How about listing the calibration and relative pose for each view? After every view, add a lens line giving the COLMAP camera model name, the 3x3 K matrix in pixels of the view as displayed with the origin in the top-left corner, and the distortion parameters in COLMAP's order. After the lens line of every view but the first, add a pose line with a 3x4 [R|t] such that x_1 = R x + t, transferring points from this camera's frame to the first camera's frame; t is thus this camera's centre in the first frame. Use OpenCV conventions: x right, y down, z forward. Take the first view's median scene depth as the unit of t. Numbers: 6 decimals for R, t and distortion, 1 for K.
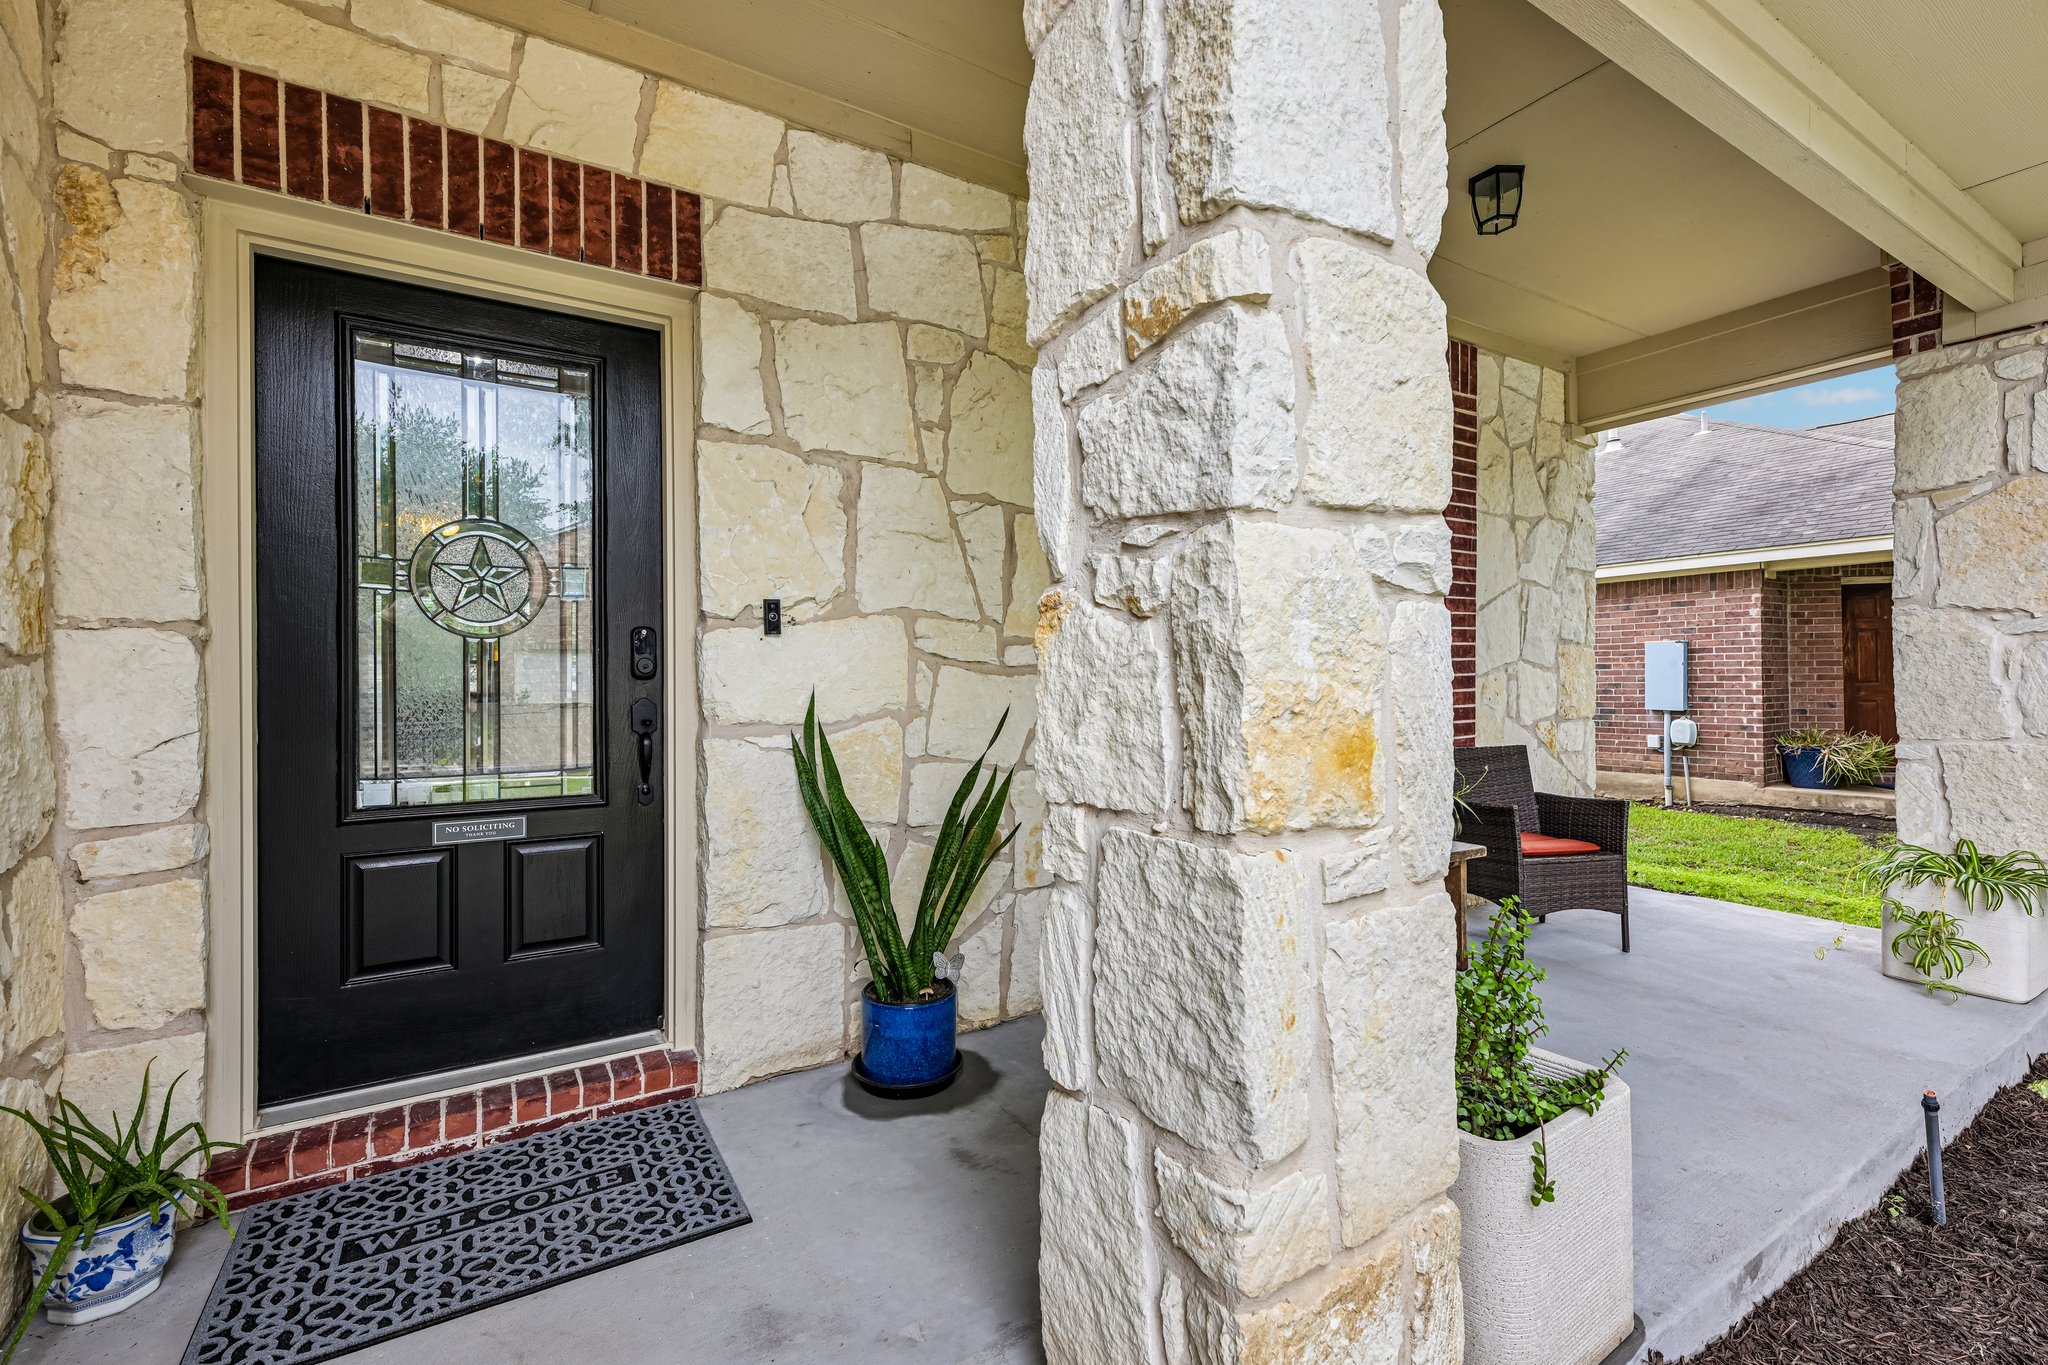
lens RADIAL K [[918.3, 0, 1024.0], [0, 918.3, 682.5], [0, 0, 1]] dist [0.000498, 0.000234]
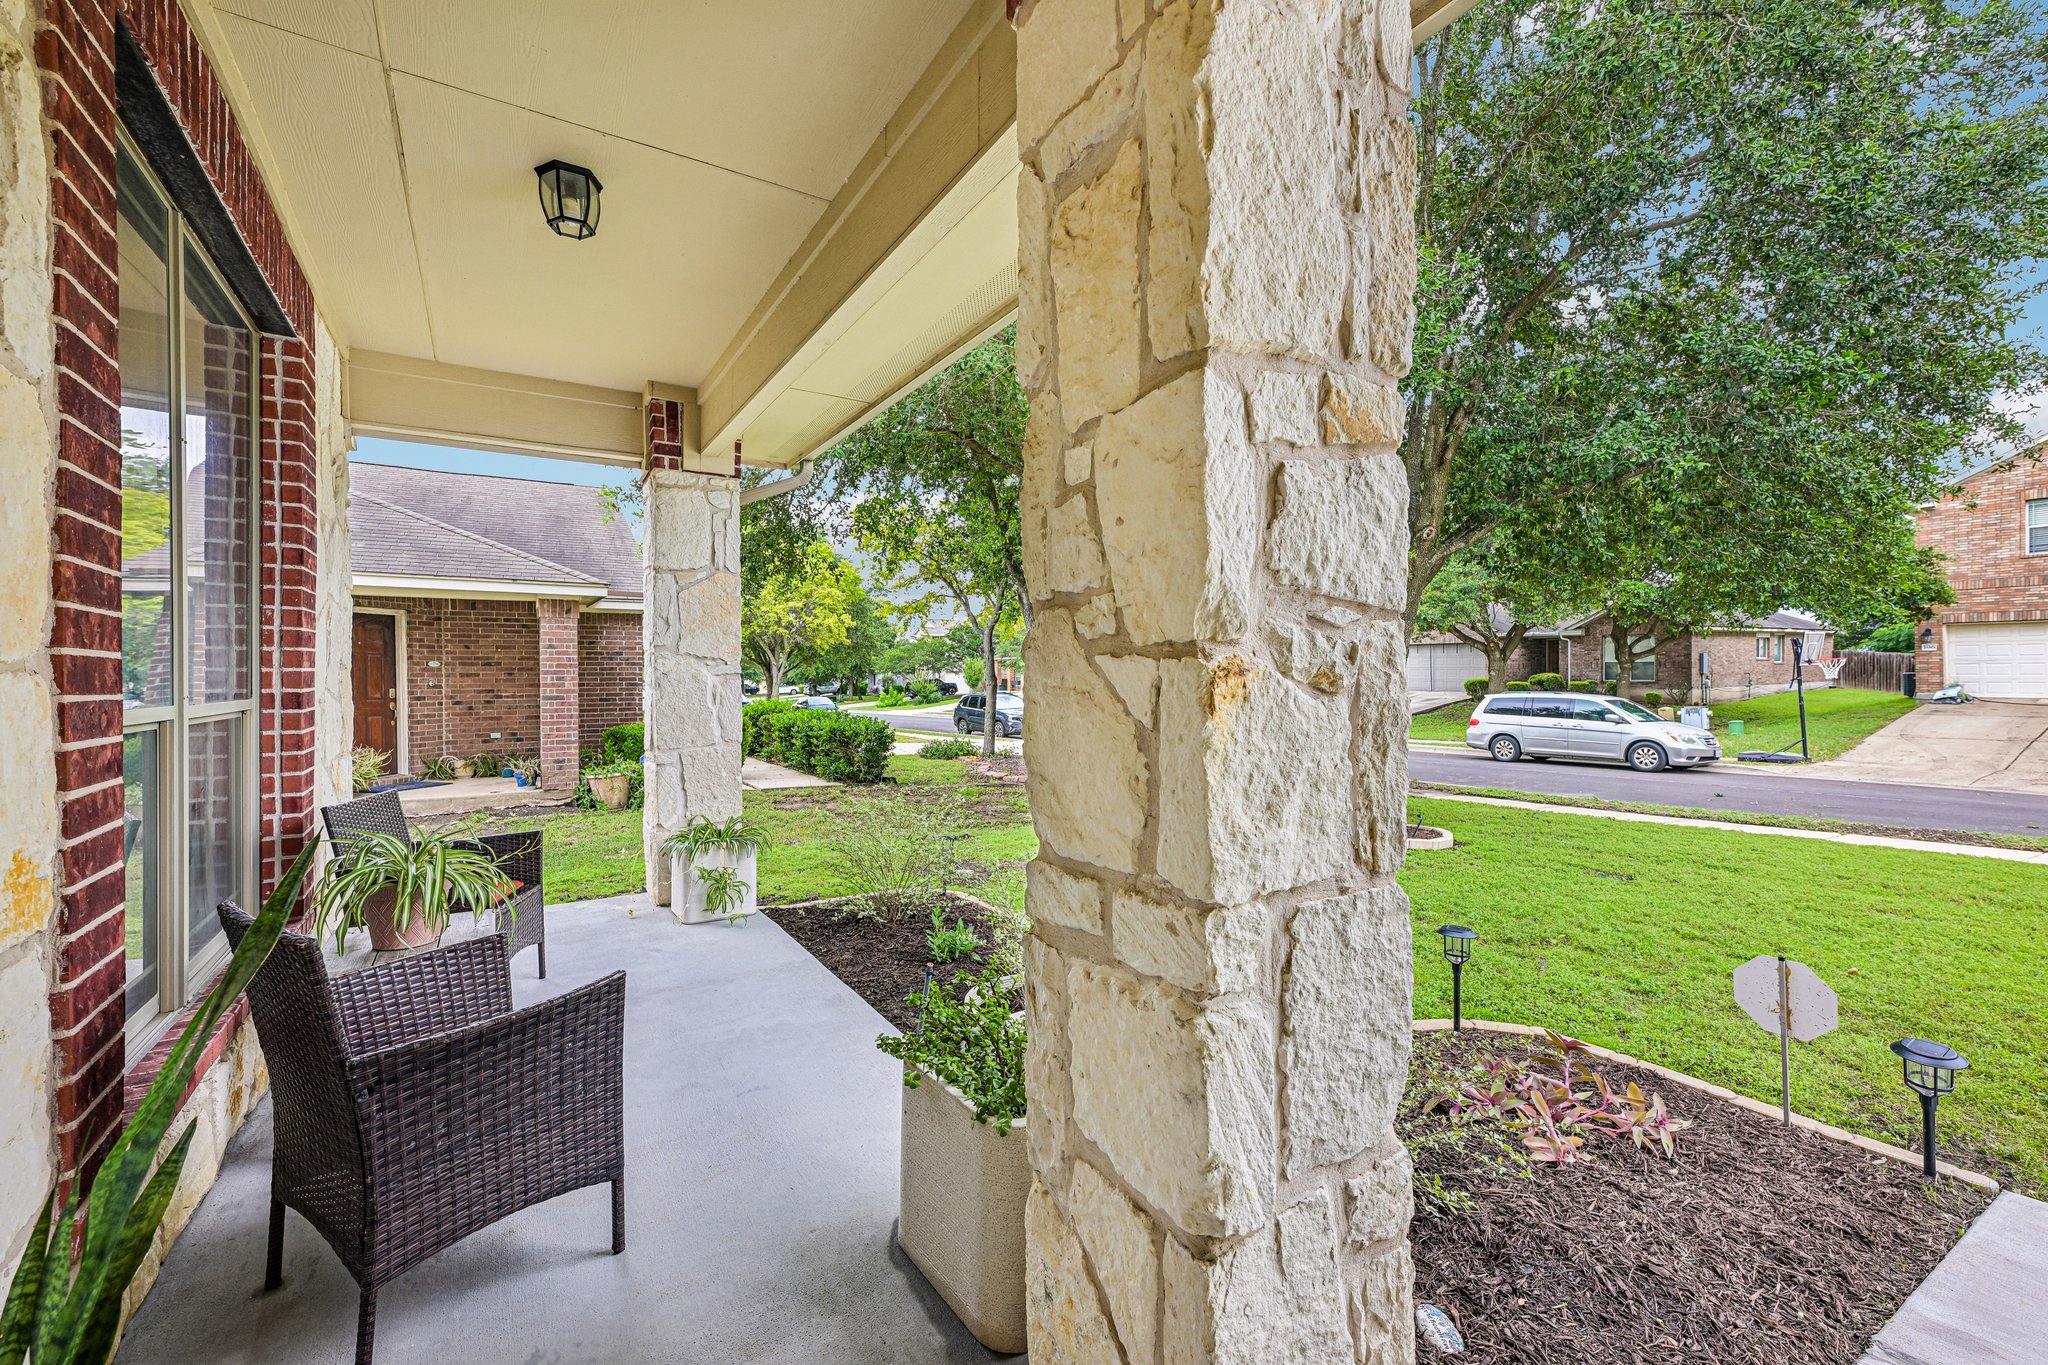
lens RADIAL K [[837.1, 0, 1024.0], [0, 837.1, 682.5], [0, 0, 1]] dist [0.000678, 0.000045]
pose [[-0.008647, 0.004033, 0.999954, -0.295058], [0.008156, 0.999959, -0.003963, -0.028849], [-0.999929, 0.008122, -0.008679, 0.484429]]
